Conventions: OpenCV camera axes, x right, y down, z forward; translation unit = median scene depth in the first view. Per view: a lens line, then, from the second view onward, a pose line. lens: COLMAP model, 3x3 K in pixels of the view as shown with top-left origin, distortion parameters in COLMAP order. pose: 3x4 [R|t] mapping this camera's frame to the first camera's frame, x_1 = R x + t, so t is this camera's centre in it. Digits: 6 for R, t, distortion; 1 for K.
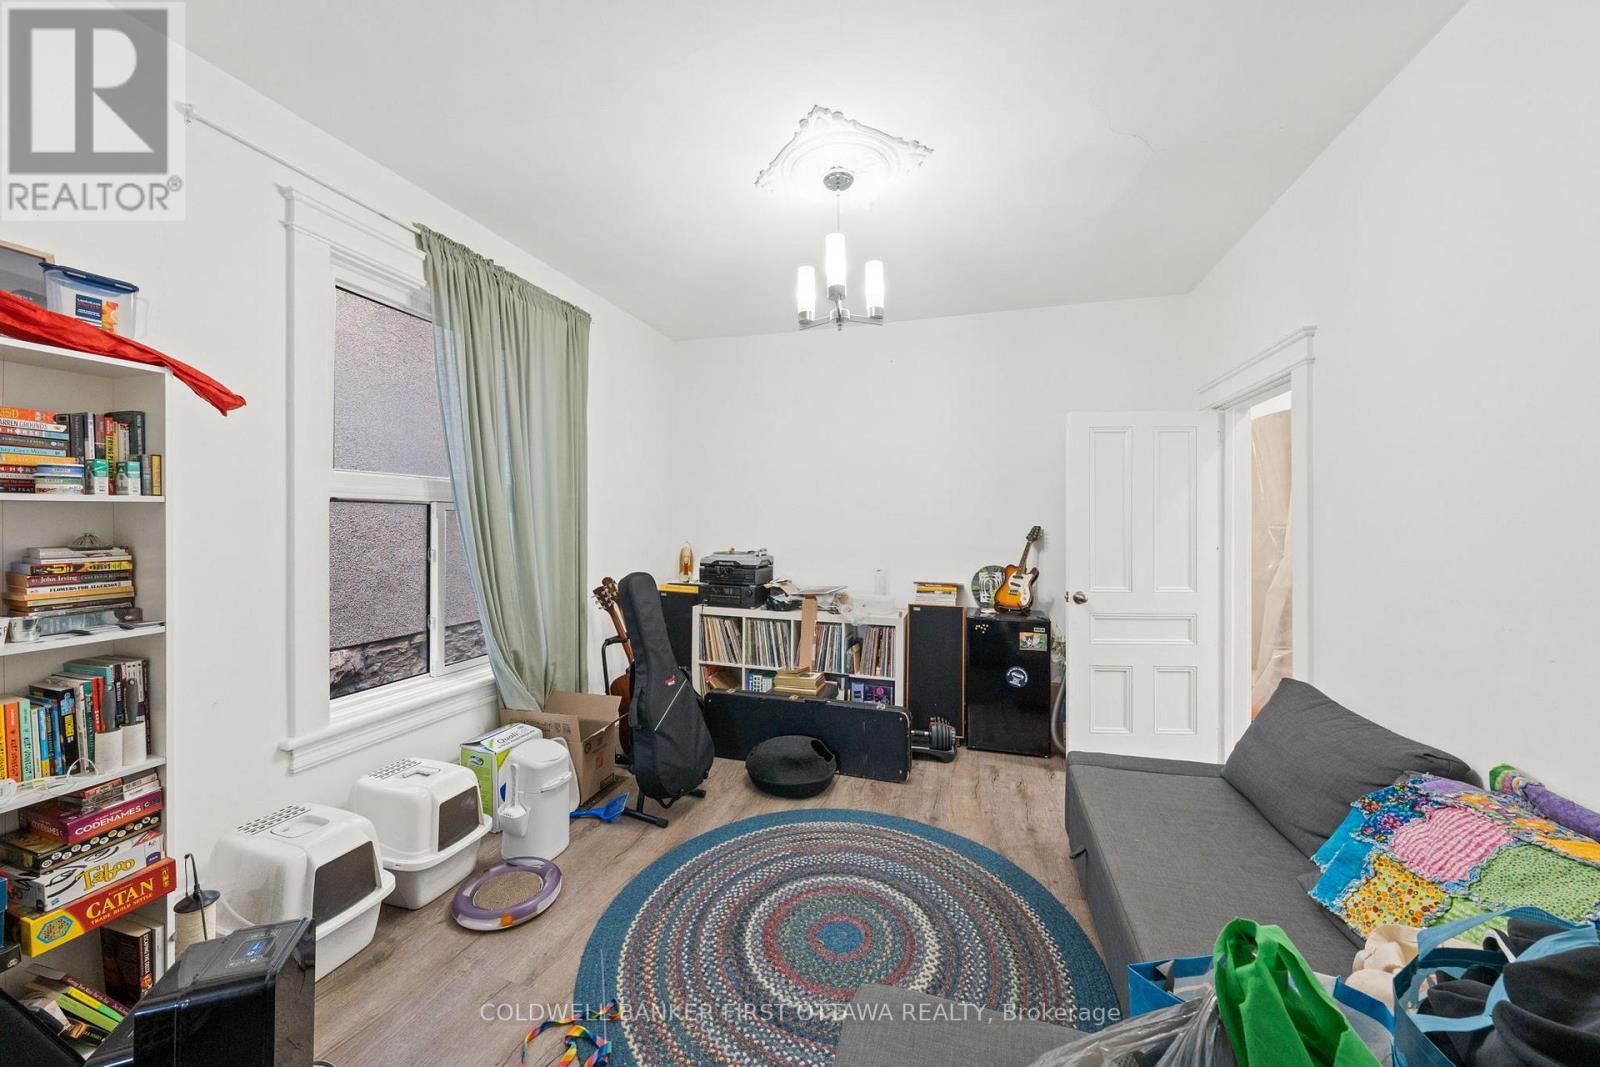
lens RADIAL K [[583.3, 0, 801.5], [0, 583.3, 533.1], [0, 0, 1]] dist [0.000182, 0.000002]
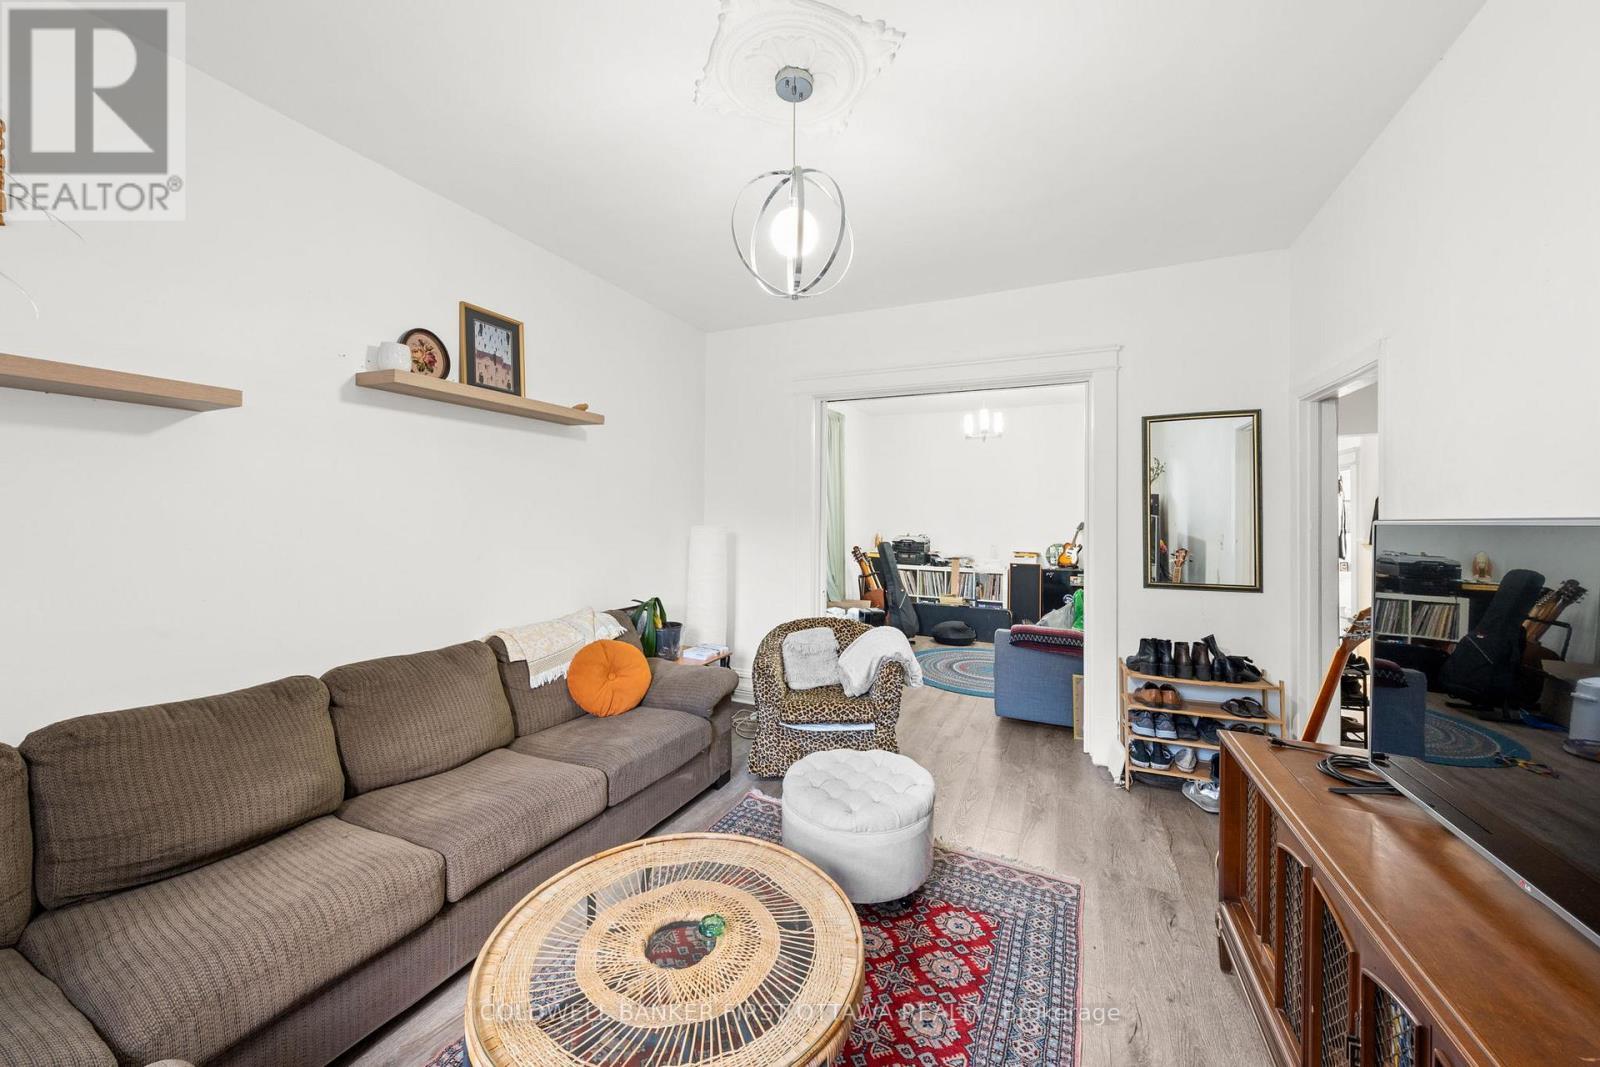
lens RADIAL K [[583.3, 0, 797.4], [0, 583.3, 524.0], [0, 0, 1]] dist [0.000182, 0.000002]
pose [[0.988559, 0.003787, -0.150788, -0.206230], [-0.004262, 0.999987, -0.002829, 0.004238], [0.150775, 0.003439, 0.988562, -0.940869]]
